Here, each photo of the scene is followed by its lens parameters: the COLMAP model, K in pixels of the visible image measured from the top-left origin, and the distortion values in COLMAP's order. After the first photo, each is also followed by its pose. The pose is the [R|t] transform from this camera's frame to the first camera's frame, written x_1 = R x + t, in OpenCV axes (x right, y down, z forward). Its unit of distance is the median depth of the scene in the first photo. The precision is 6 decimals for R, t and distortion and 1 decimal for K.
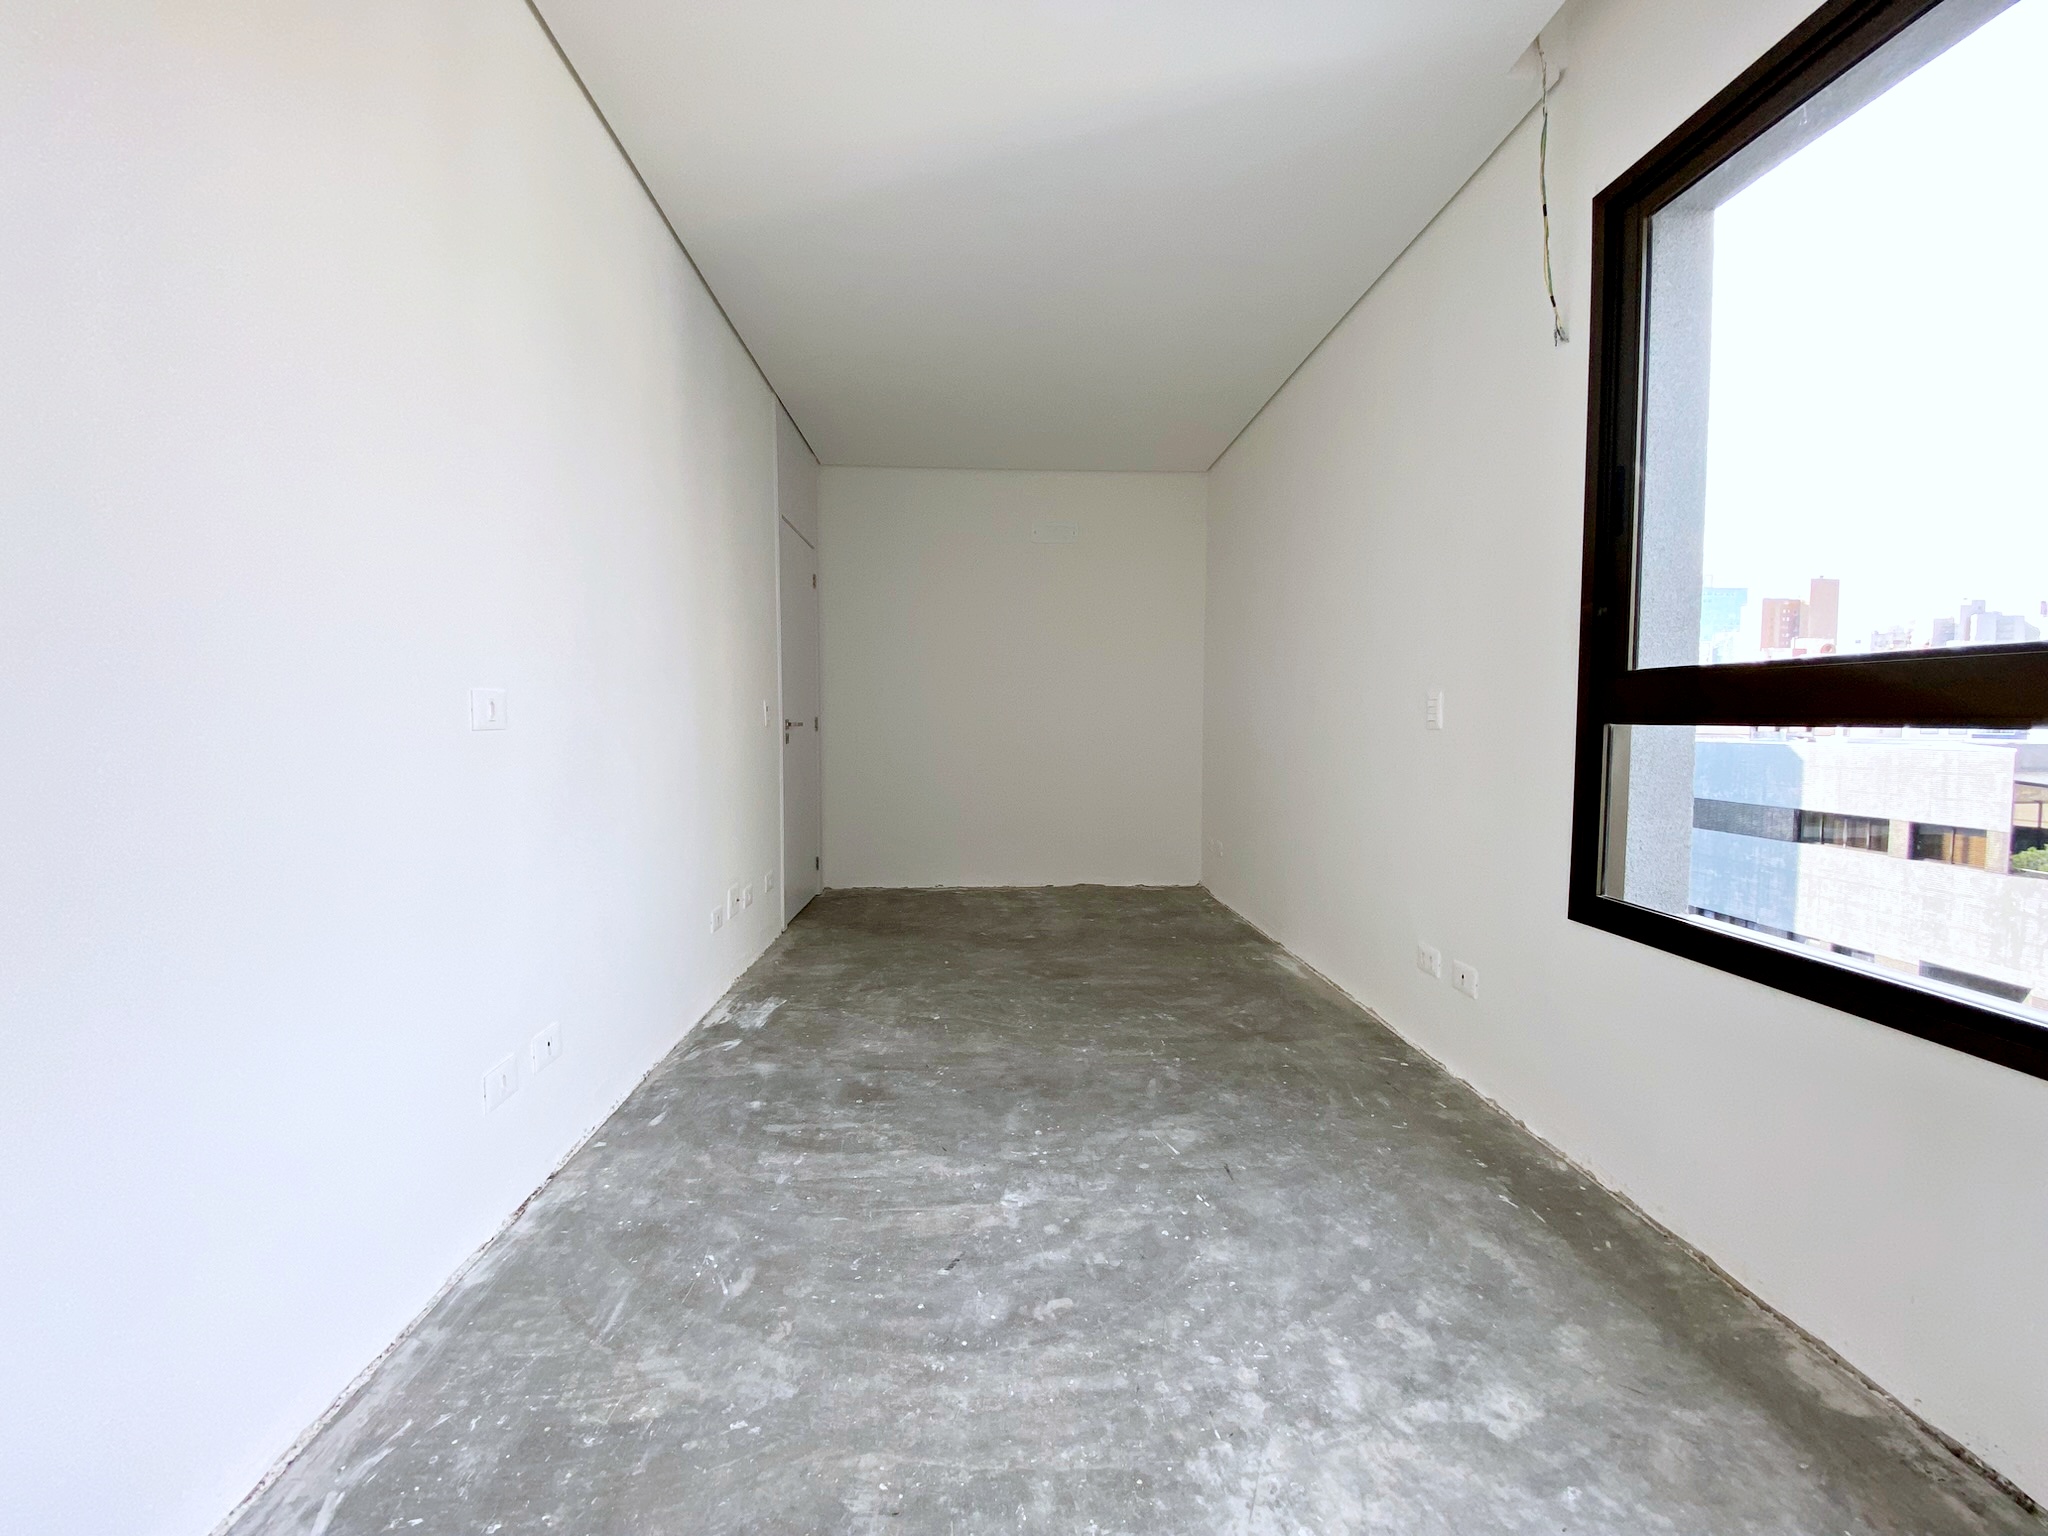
lens RADIAL K [[827.5, 0, 1024.0], [0, 827.5, 768.0], [0, 0, 1]] dist [-0.001929, -0.000414]
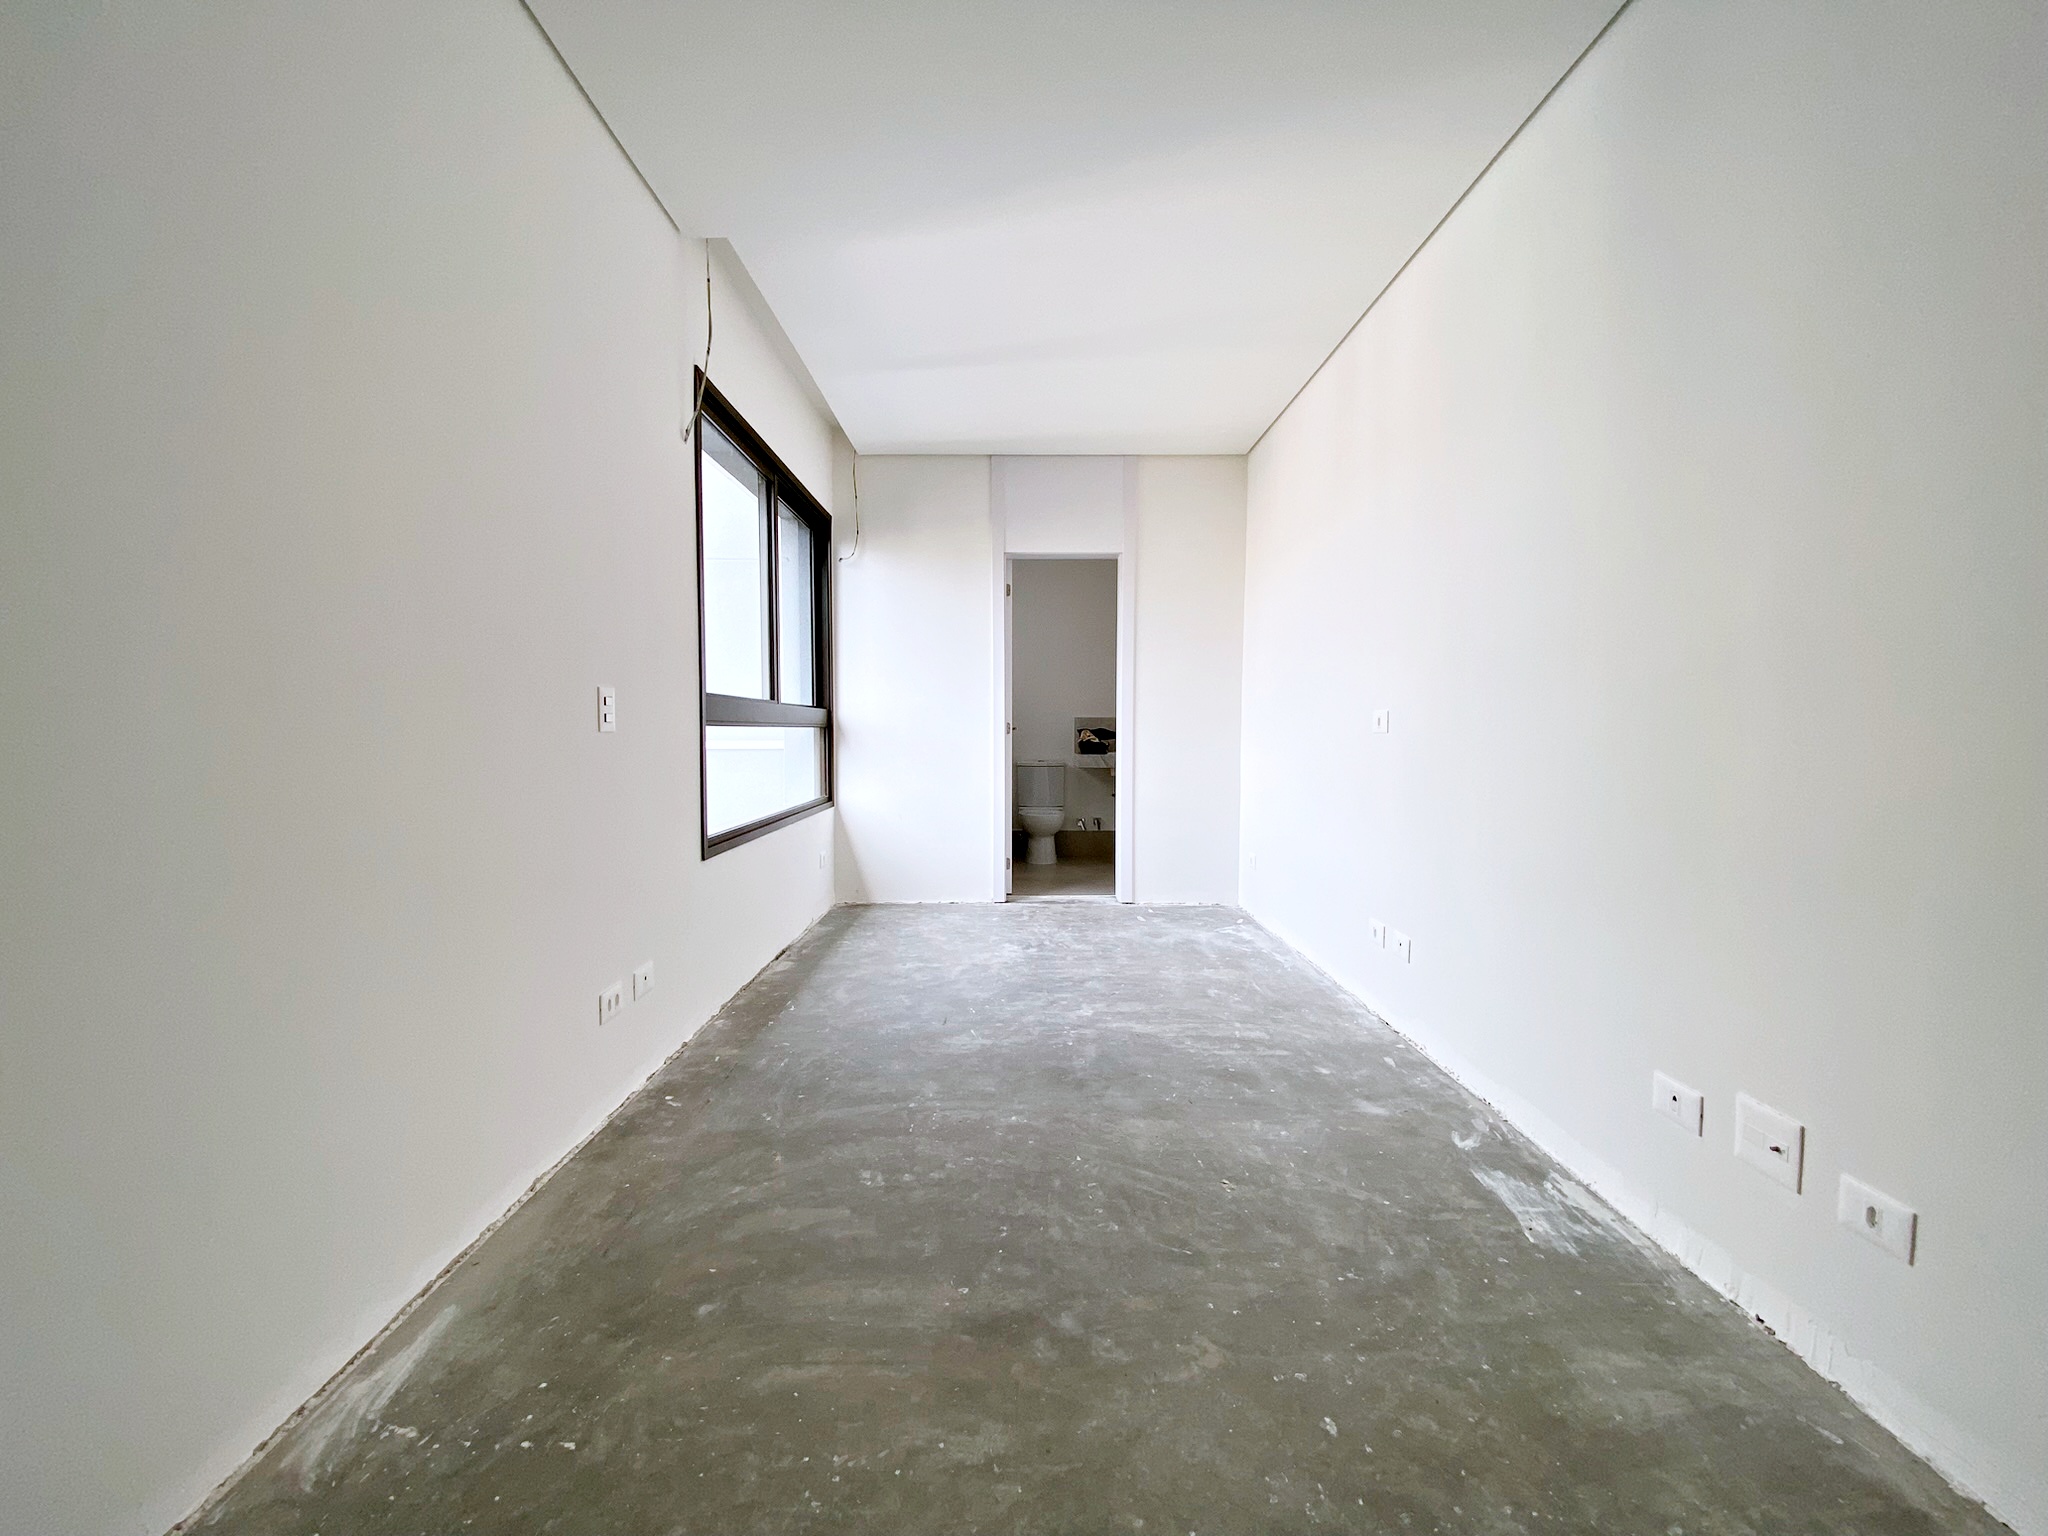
lens RADIAL K [[827.5, 0, 1024.0], [0, 827.5, 768.0], [0, 0, 1]] dist [-0.001929, -0.000414]
pose [[-0.998975, -0.007132, 0.044708, 0.031073], [-0.002398, 0.994462, 0.105066, -0.111897], [-0.045210, 0.104851, -0.993460, 2.029351]]
